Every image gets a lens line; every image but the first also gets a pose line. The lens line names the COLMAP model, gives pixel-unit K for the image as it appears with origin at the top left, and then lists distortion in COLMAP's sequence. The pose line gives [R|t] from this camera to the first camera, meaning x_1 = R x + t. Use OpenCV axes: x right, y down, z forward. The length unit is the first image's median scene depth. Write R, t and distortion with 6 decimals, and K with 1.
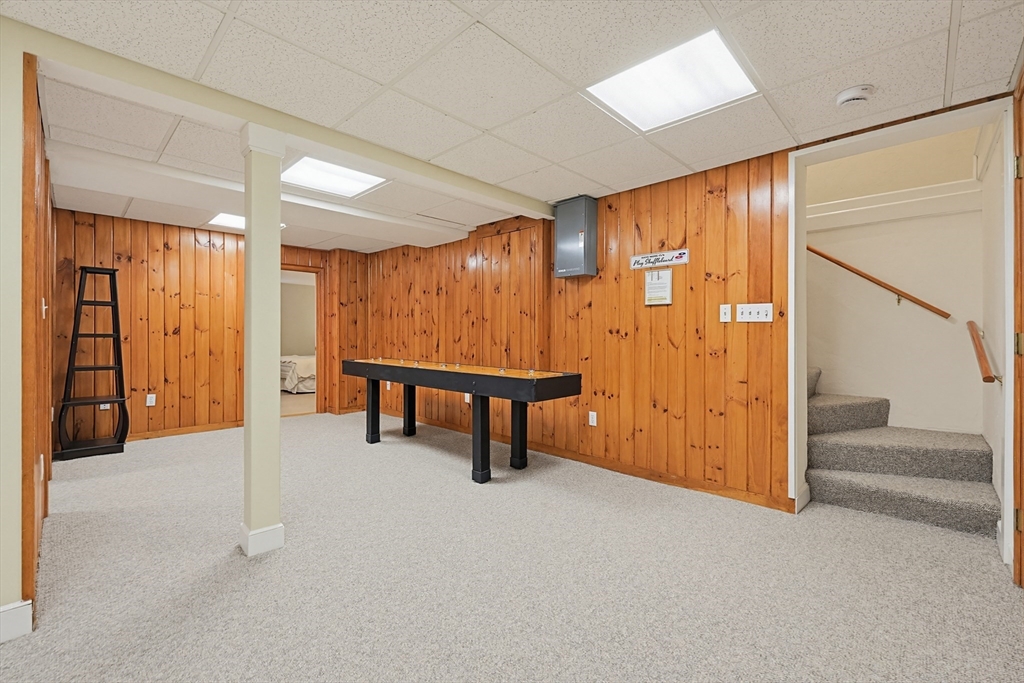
lens RADIAL K [[438.0, 0, 516.7], [0, 438.0, 335.2], [0, 0, 1]] dist [-0.003389, -0.000645]
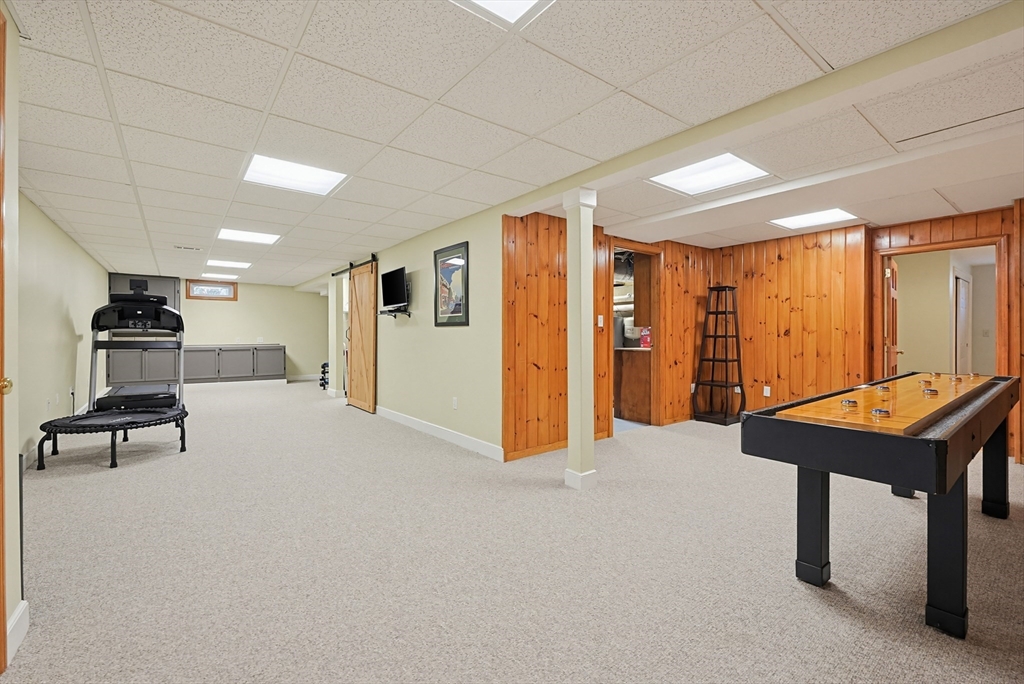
lens RADIAL K [[438.0, 0, 518.1], [0, 438.0, 337.8], [0, 0, 1]] dist [-0.003389, -0.000645]
pose [[-0.156341, 0.005760, -0.987686, 0.420534], [-0.004043, 0.999971, 0.006471, -0.000892], [0.987695, 0.005005, -0.156313, 0.510126]]
